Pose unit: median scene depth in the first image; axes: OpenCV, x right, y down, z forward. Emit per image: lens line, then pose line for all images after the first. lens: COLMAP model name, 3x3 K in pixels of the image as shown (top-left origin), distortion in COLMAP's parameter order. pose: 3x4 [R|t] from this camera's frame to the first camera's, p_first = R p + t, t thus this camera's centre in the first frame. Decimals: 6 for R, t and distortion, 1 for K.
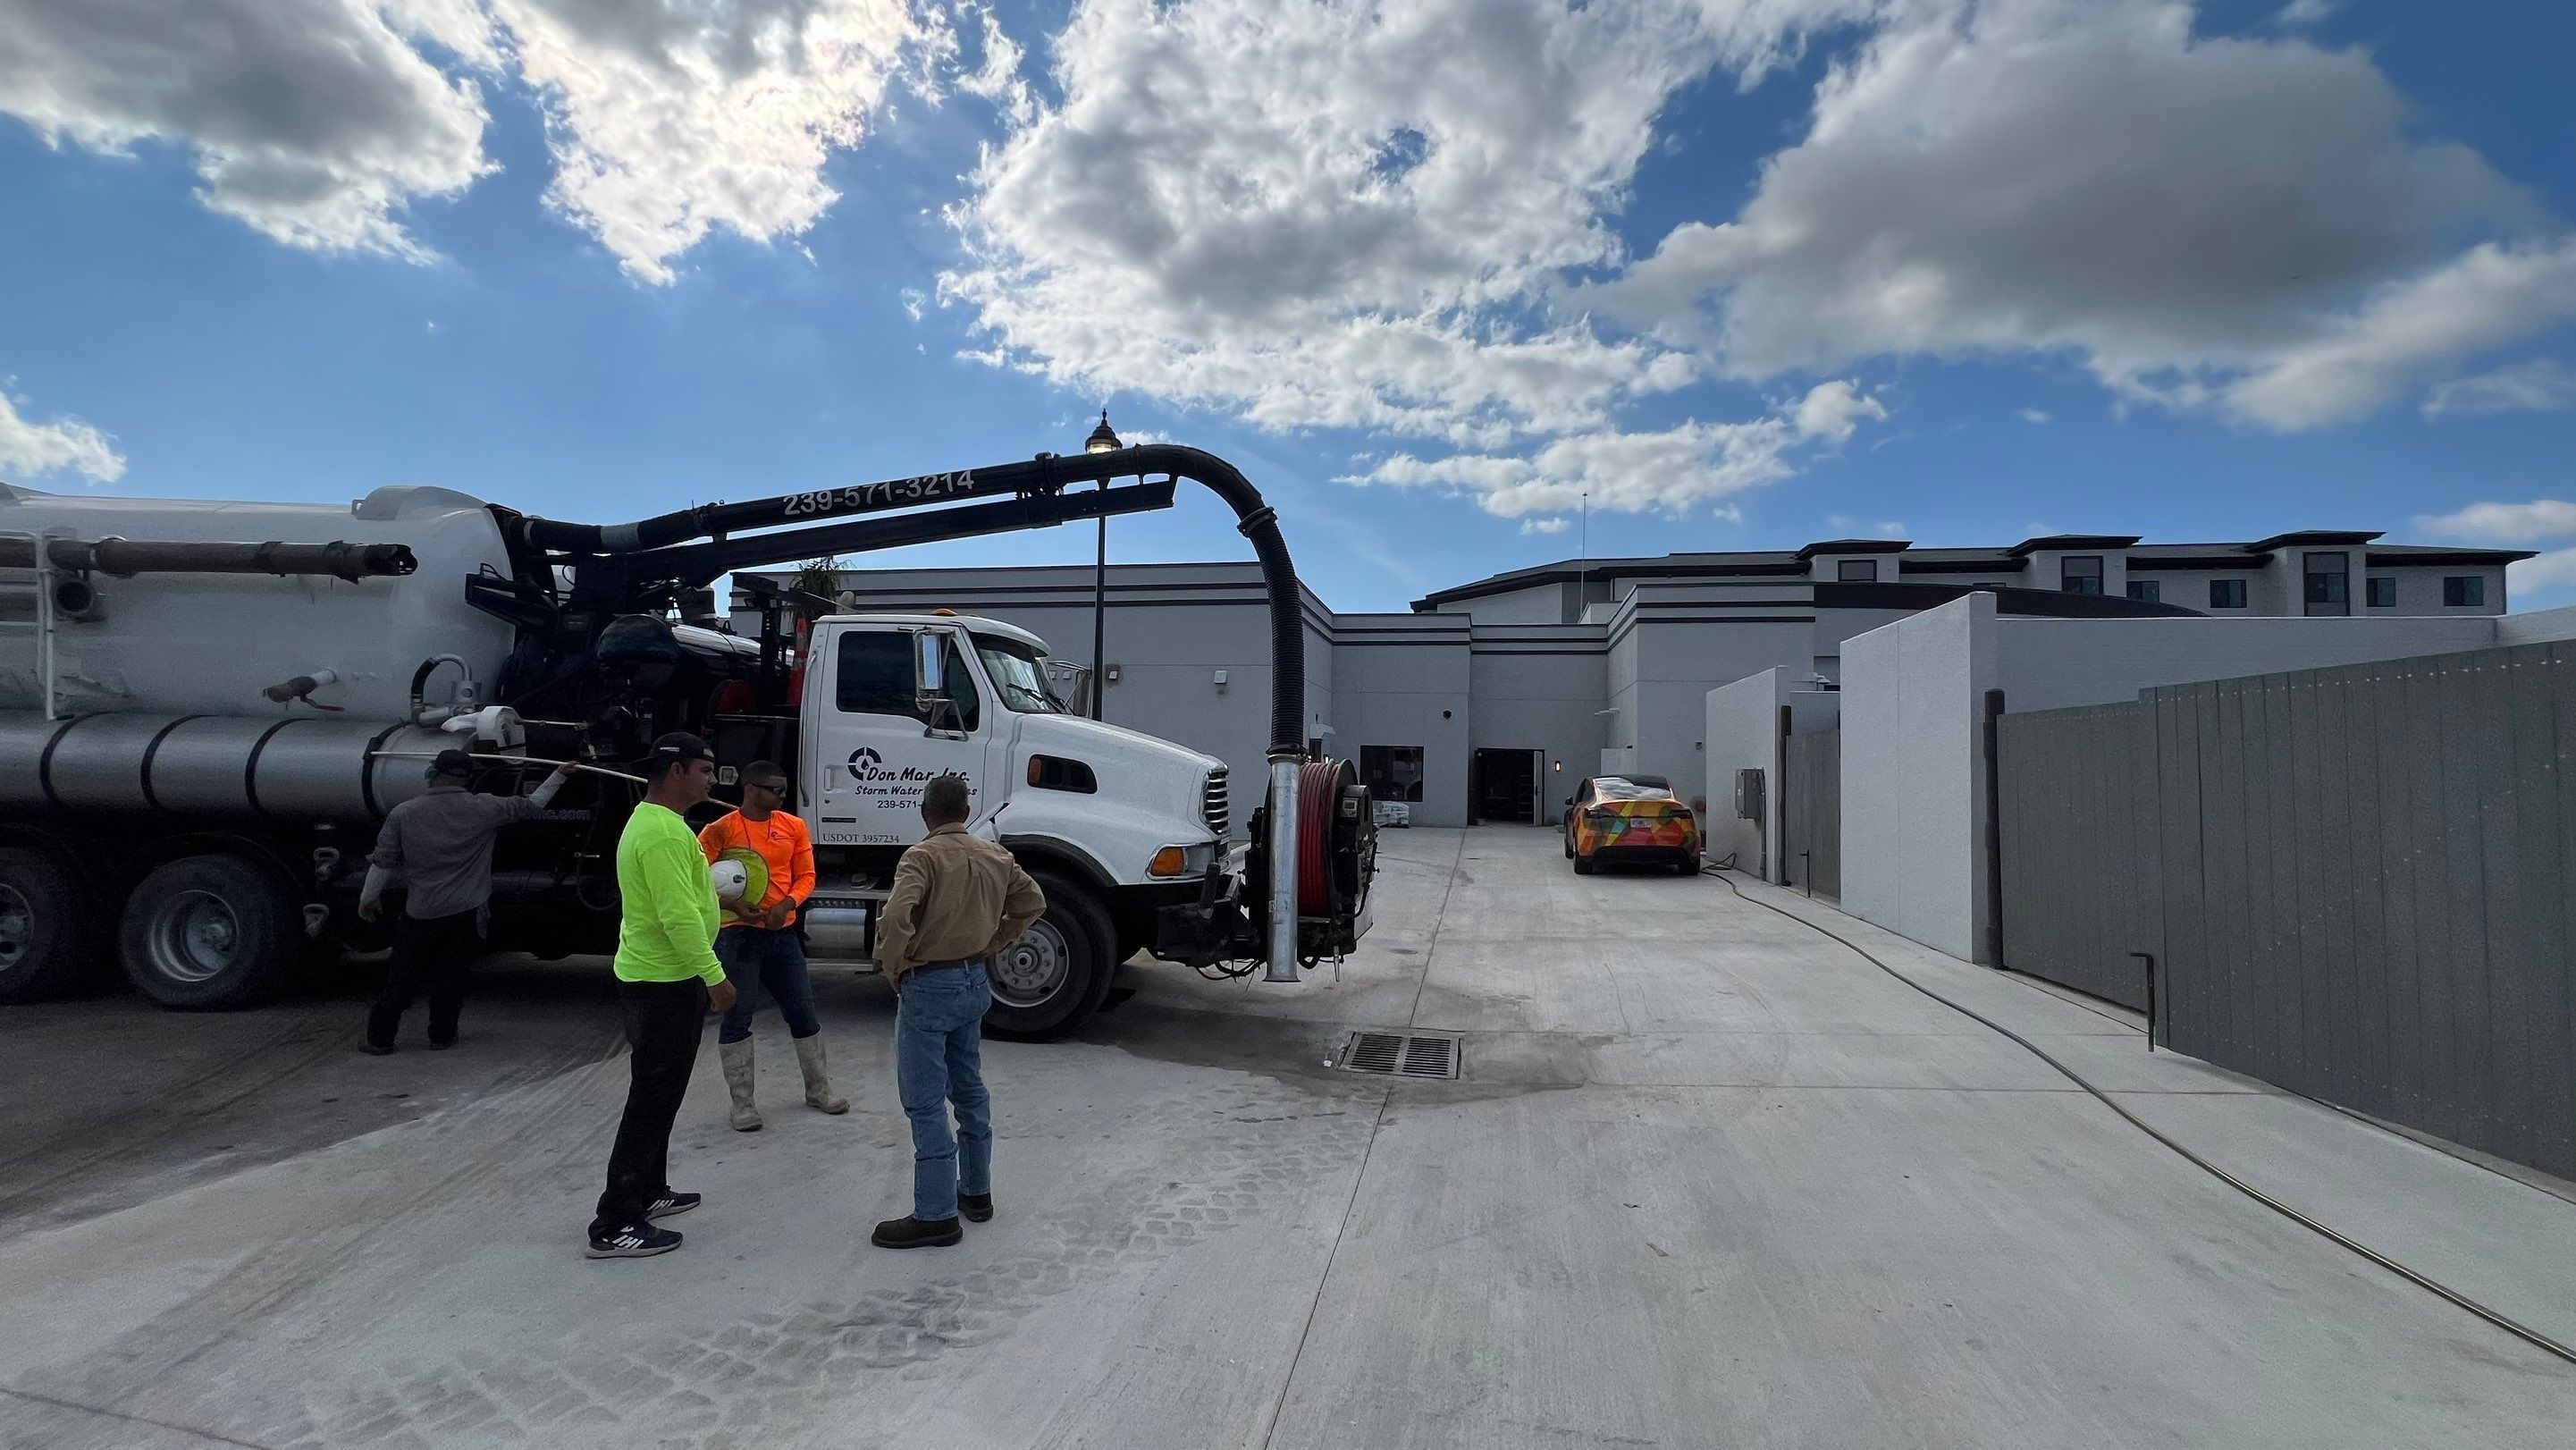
lens RADIAL K [[1036.3, 0, 1284.1], [0, 1036.3, 721.9], [0, 0, 1]] dist [-0.002581, -0.000046]
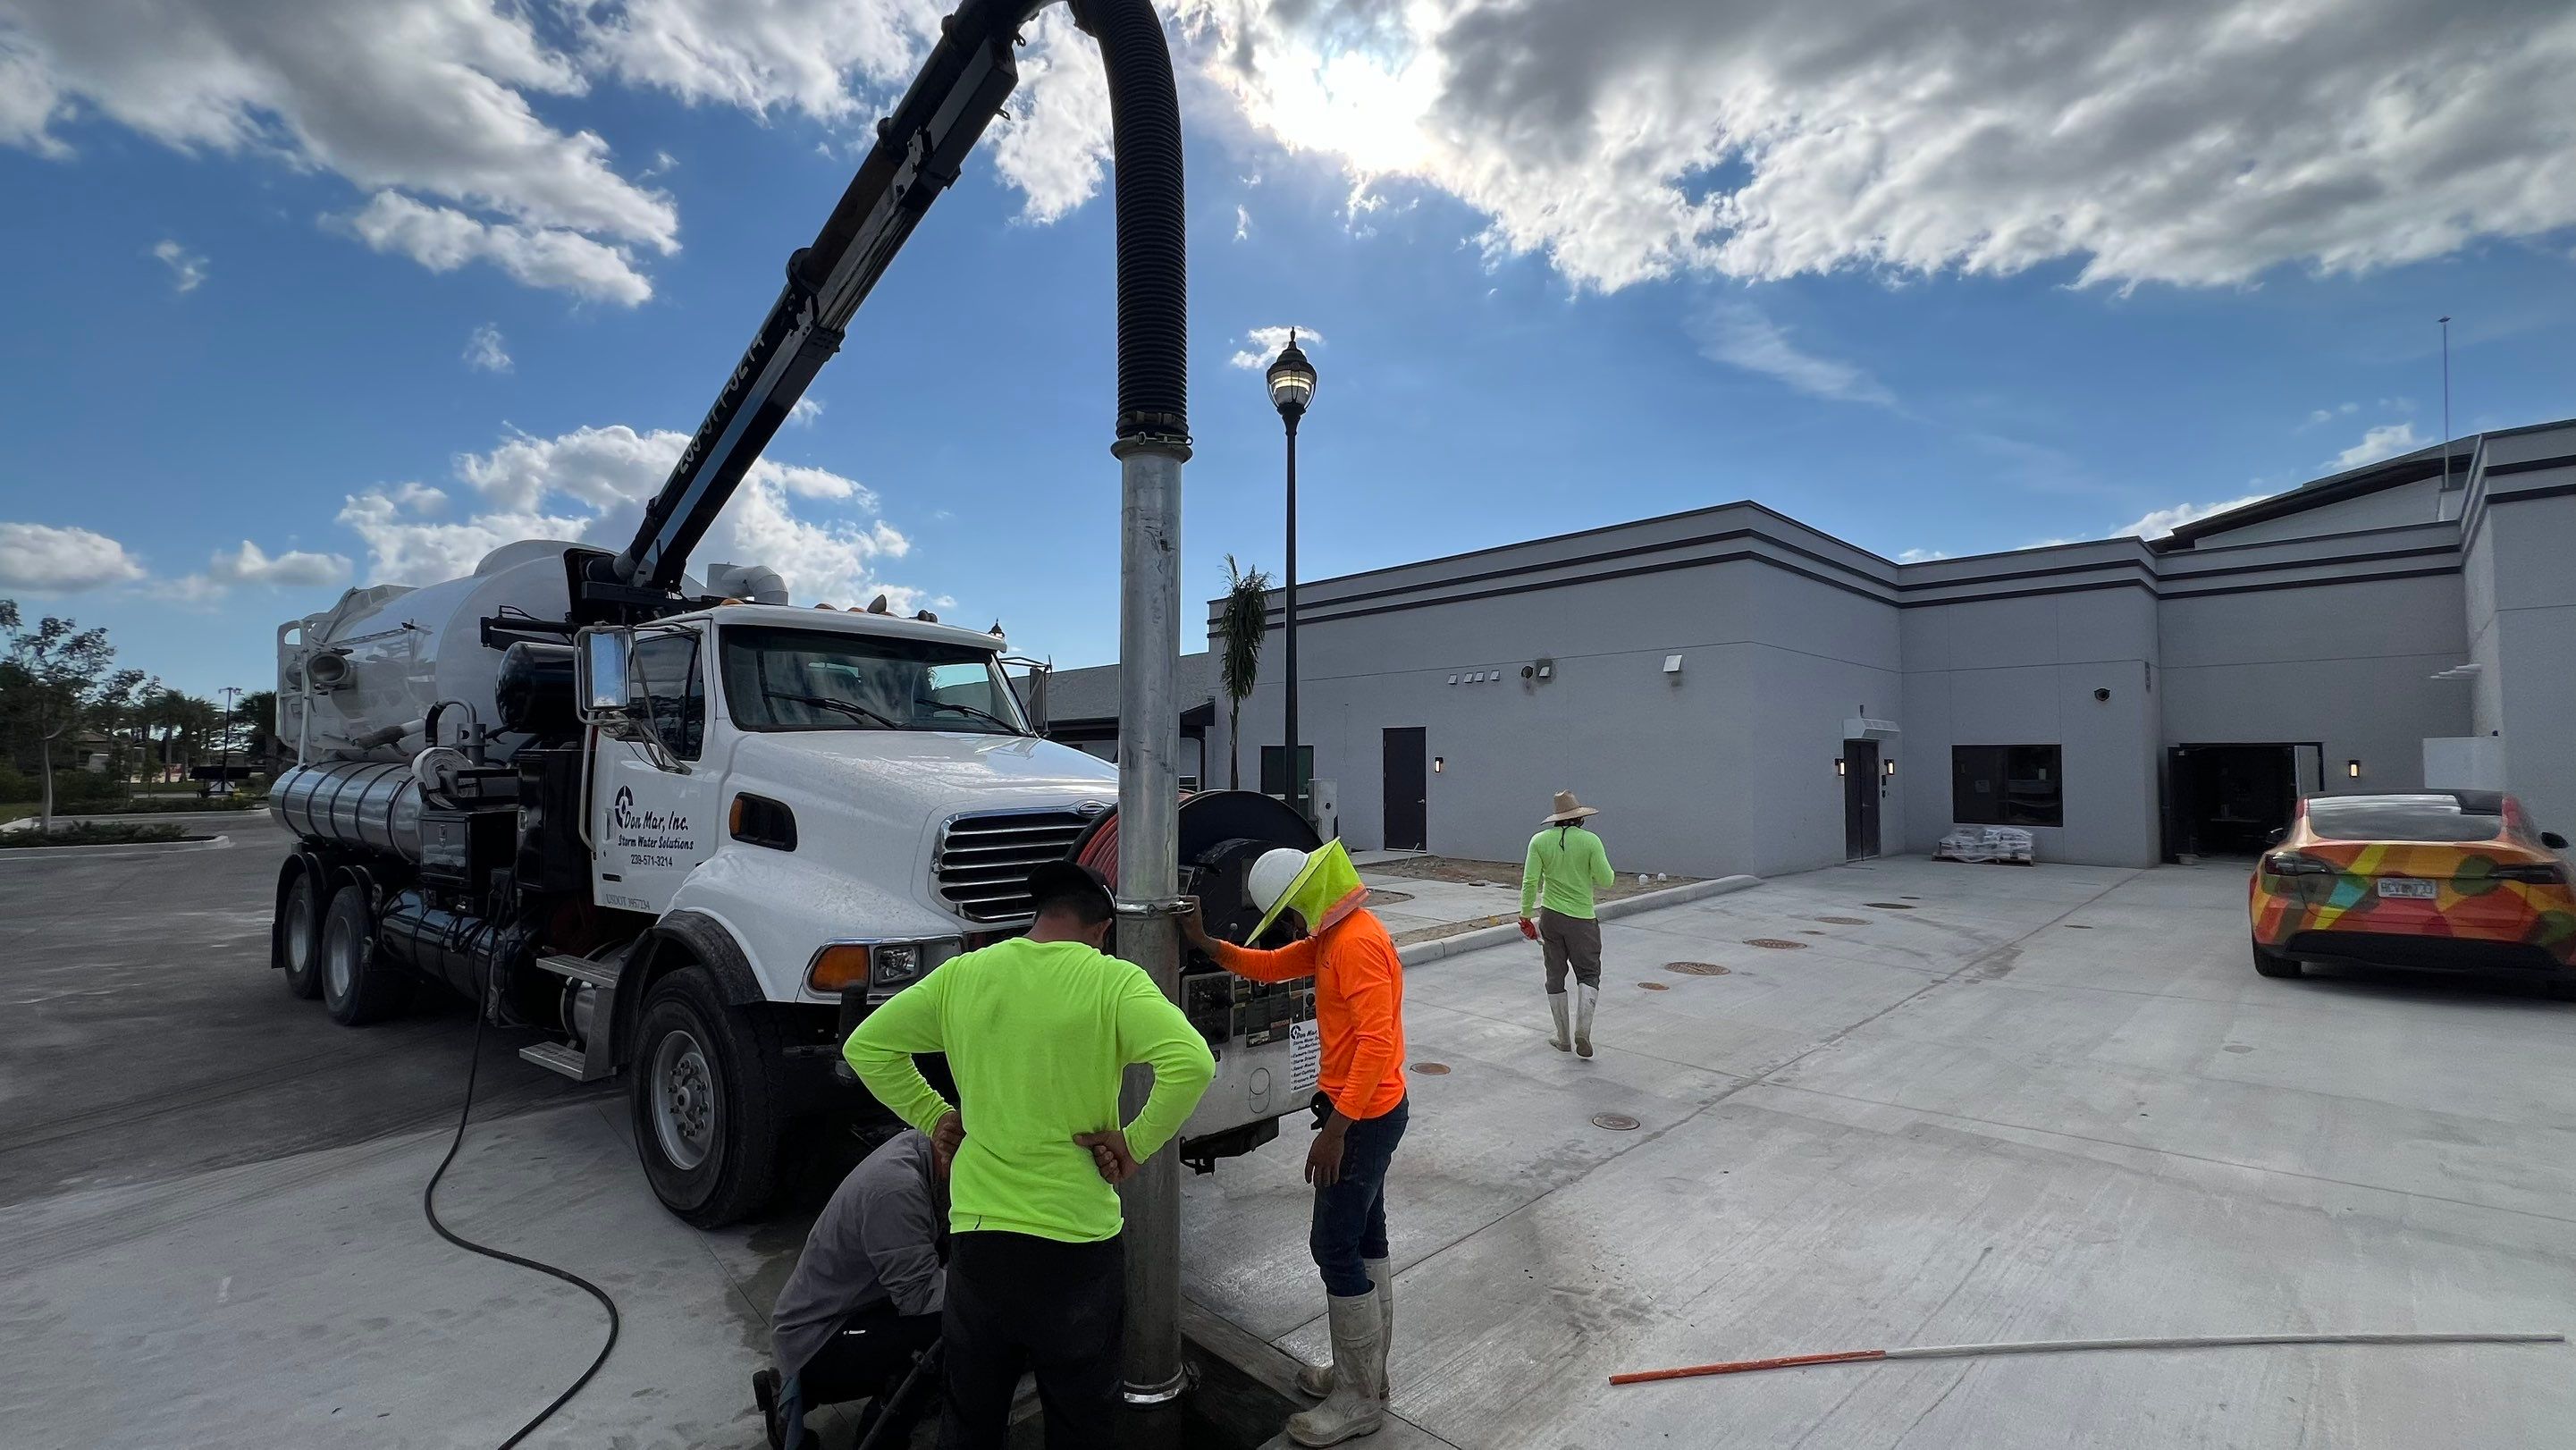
lens RADIAL K [[1036.3, 0, 1284.1], [0, 1036.3, 721.9], [0, 0, 1]] dist [-0.002581, -0.000046]
pose [[0.814231, -0.046056, -0.578712, 0.447103], [0.040790, 0.998923, -0.022107, 0.014257], [0.579107, -0.005605, 0.815232, 0.641520]]
